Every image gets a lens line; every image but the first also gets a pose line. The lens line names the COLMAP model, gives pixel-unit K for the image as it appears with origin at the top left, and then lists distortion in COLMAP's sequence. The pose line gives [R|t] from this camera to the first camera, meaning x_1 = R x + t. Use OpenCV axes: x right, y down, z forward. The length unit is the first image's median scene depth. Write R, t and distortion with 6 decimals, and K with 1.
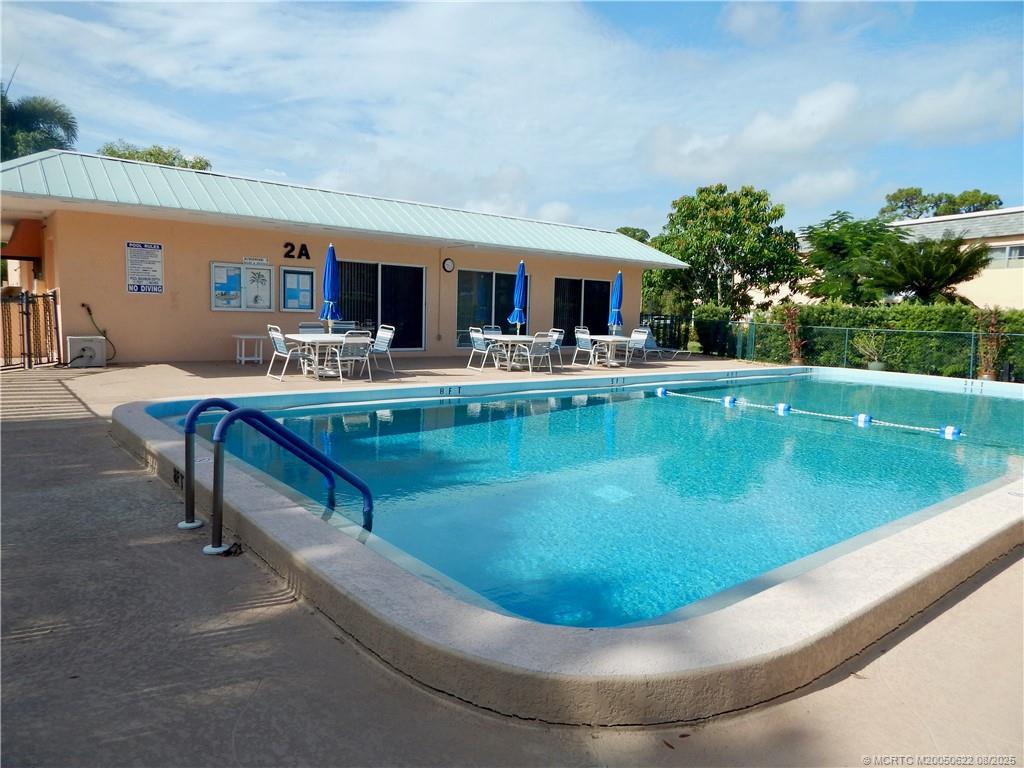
lens RADIAL K [[695.8, 0, 512.3], [0, 695.8, 385.3], [0, 0, 1]] dist [0.009191, -0.002674]
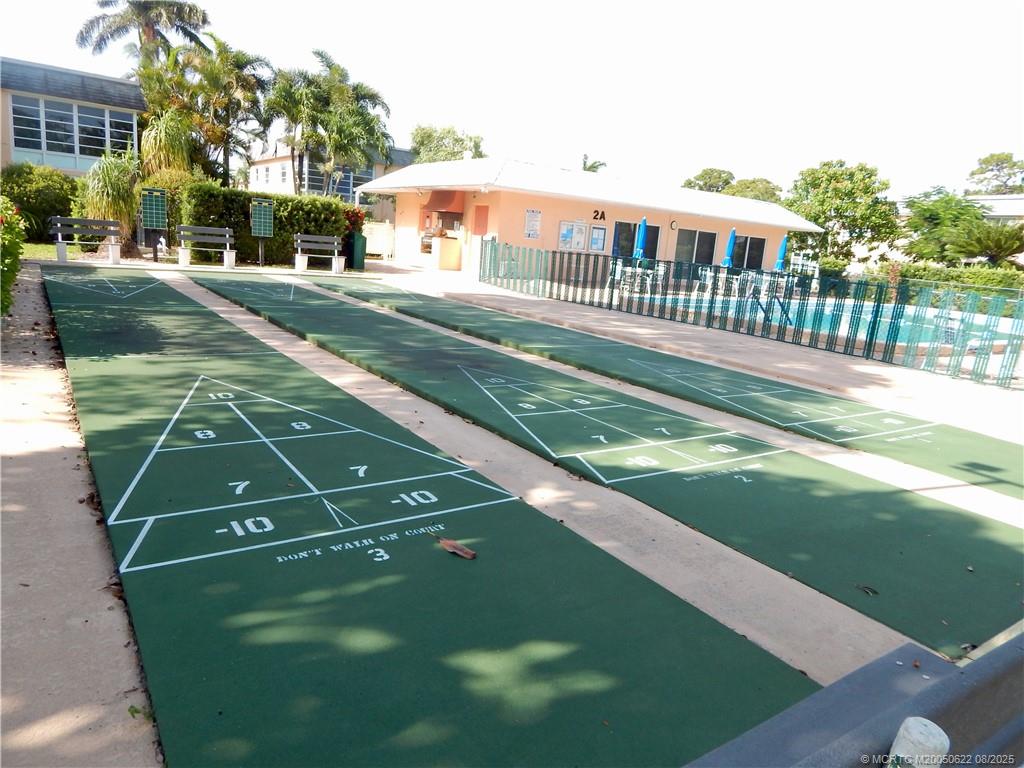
lens RADIAL K [[695.8, 0, 511.5], [0, 695.8, 380.1], [0, 0, 1]] dist [0.009191, -0.002674]
pose [[0.995142, 0.071054, -0.068144, -0.188097], [-0.064422, 0.993388, 0.095025, 0.026994], [0.074445, -0.090173, 0.993140, -0.351123]]
